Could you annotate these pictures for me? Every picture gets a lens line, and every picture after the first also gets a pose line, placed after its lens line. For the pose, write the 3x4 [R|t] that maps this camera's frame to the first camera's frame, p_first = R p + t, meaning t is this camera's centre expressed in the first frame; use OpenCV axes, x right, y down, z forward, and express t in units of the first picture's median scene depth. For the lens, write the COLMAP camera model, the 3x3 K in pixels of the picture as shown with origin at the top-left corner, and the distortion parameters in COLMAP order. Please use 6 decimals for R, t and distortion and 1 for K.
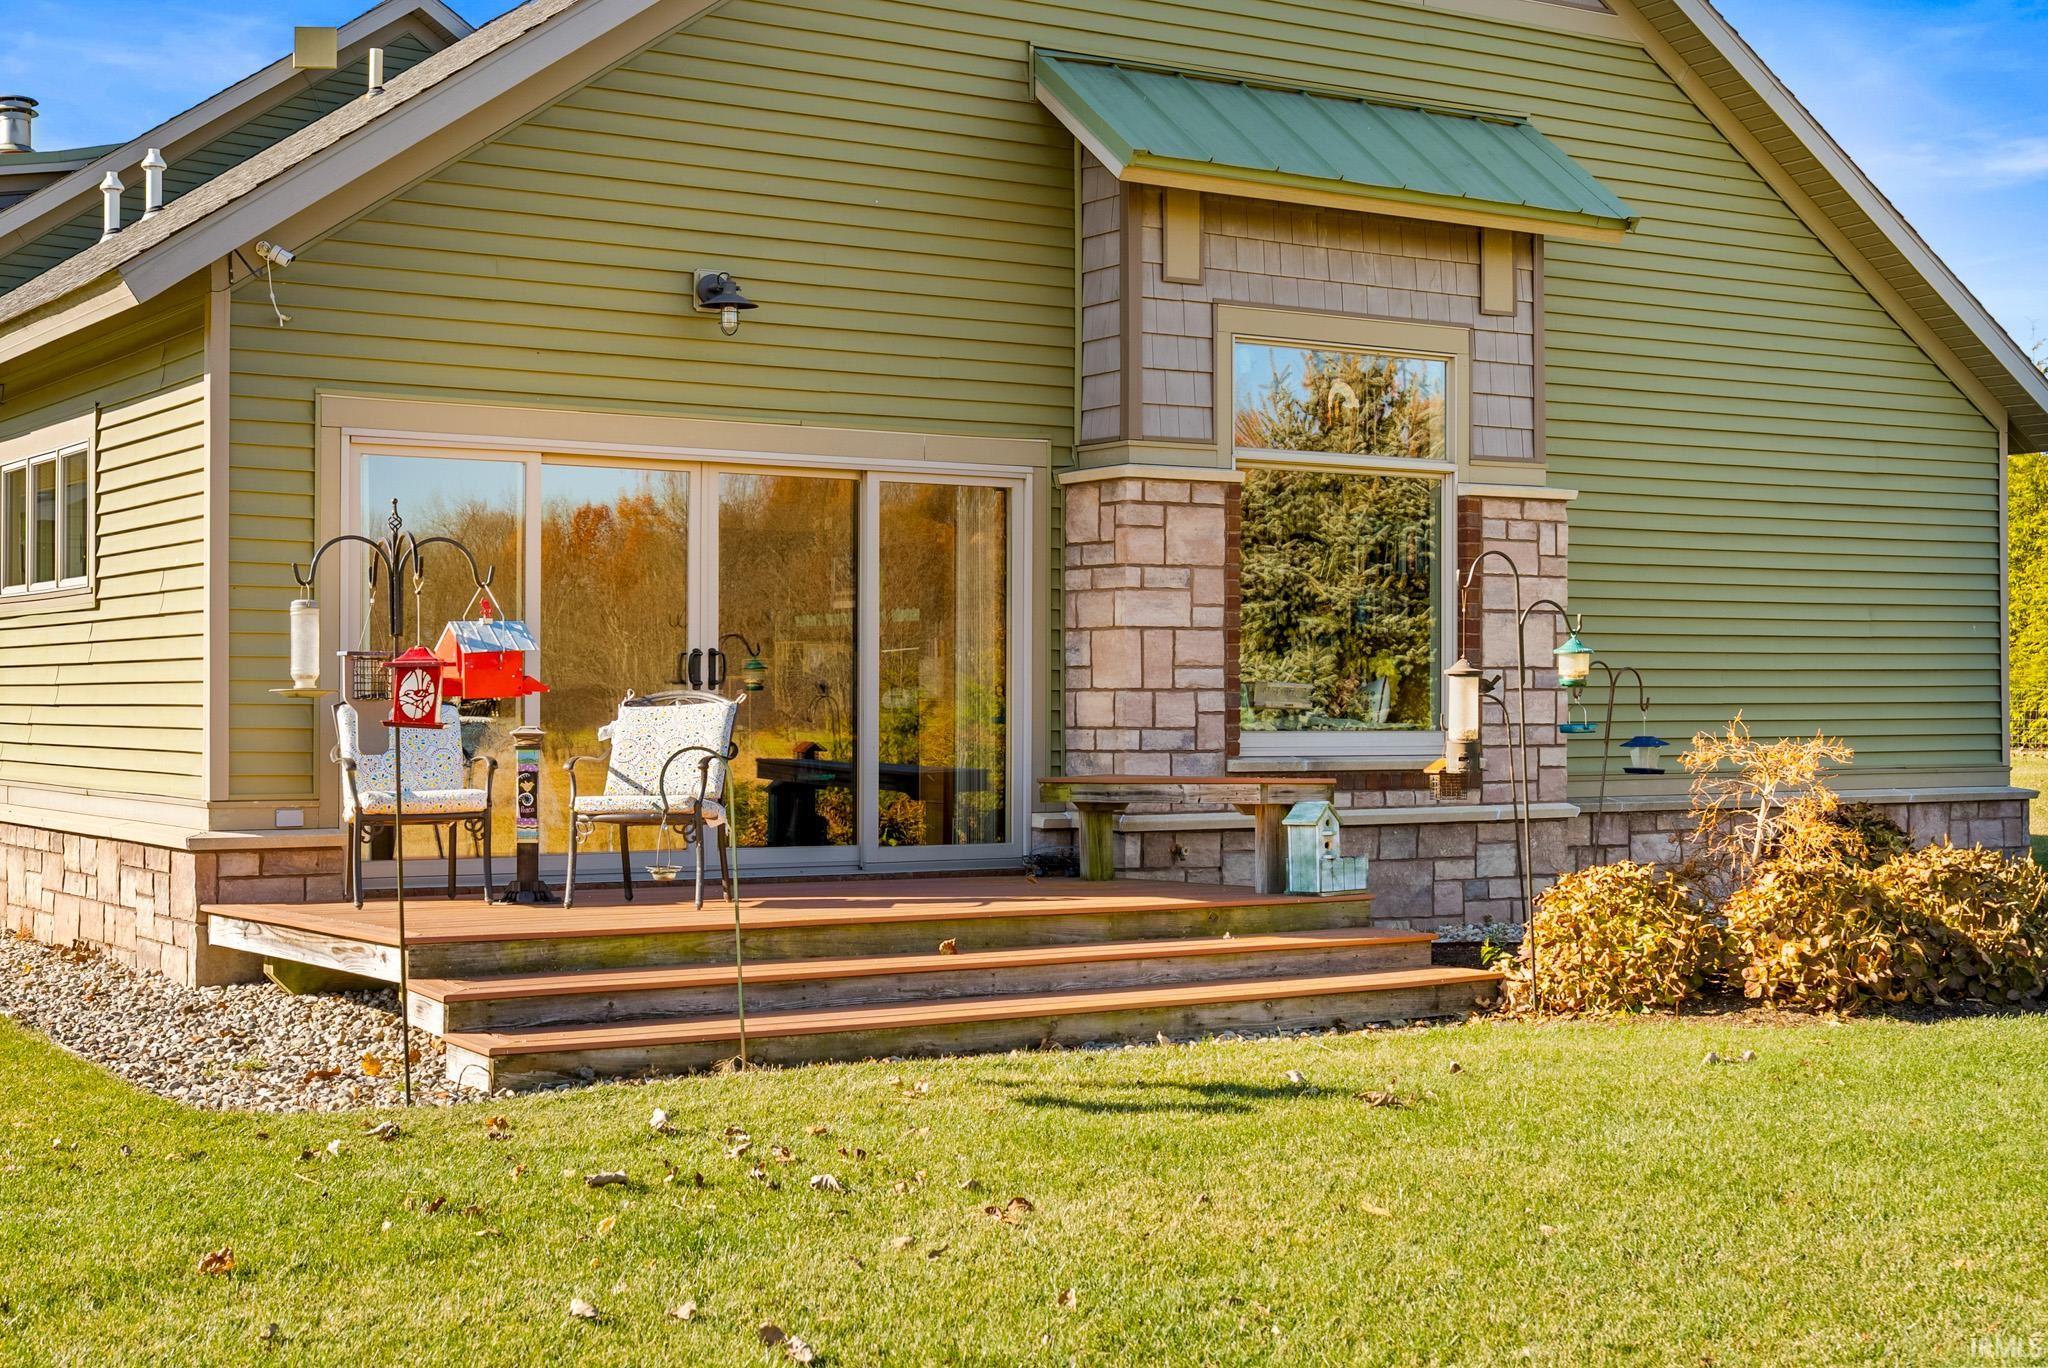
lens RADIAL K [[2804.5, 0, 1024.0], [0, 2804.5, 684.0], [0, 0, 1]] dist [0.008803, 0.006927]
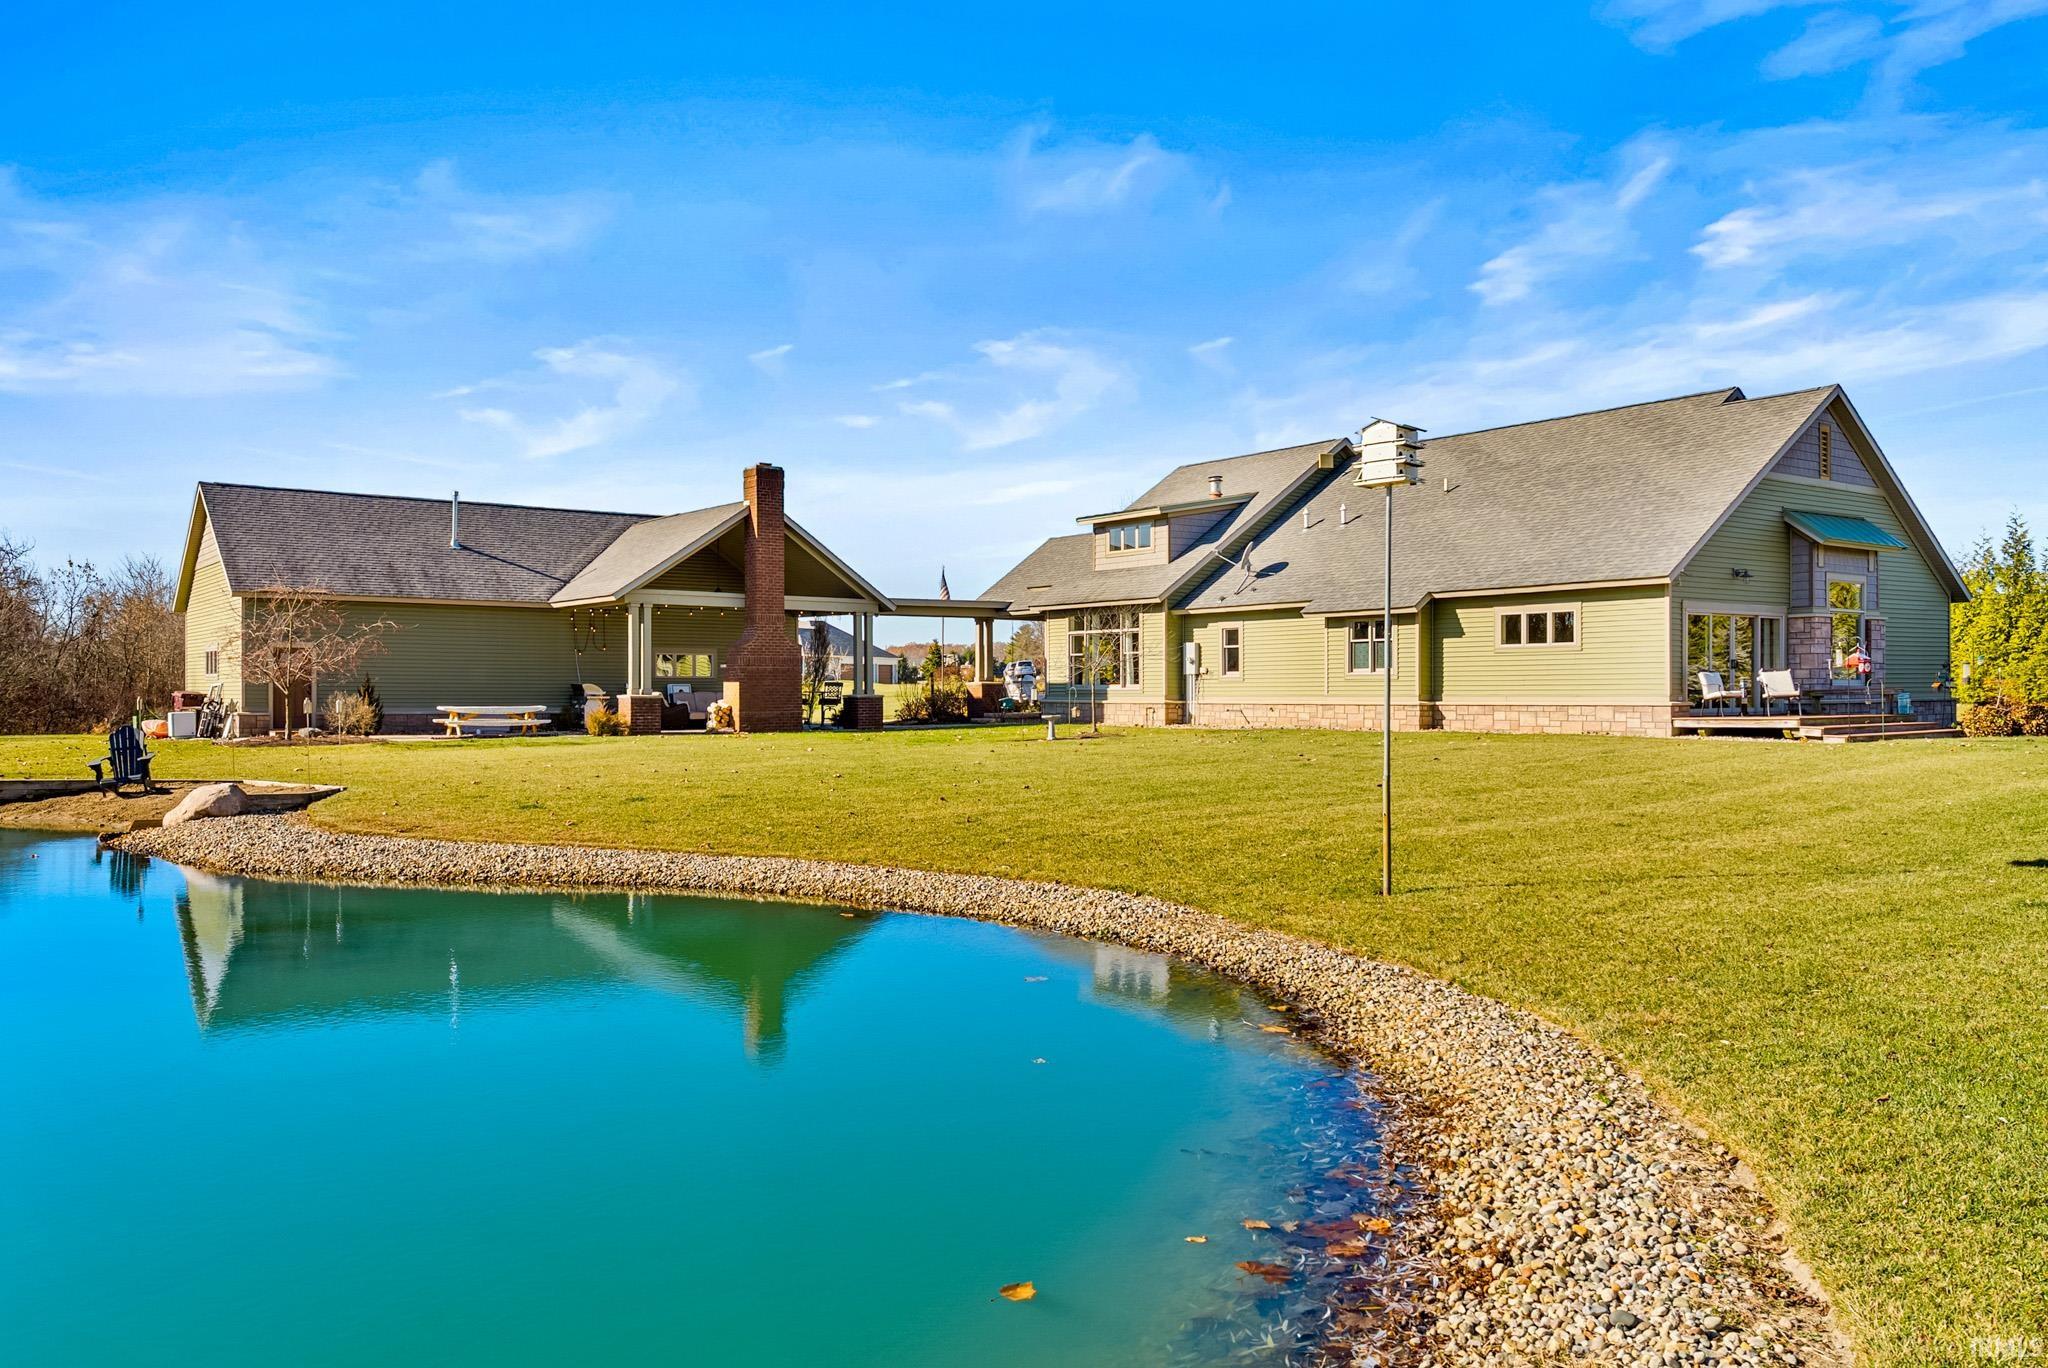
lens RADIAL K [[1514.4, 0, 1024.0], [0, 1514.4, 684.0], [0, 0, 1]] dist [-0.002201, -0.000151]
pose [[0.998125, -0.005888, 0.060926, -1.218033], [0.005867, 0.999983, 0.000529, 0.016116], [-0.060928, -0.000170, 0.998142, -1.094390]]
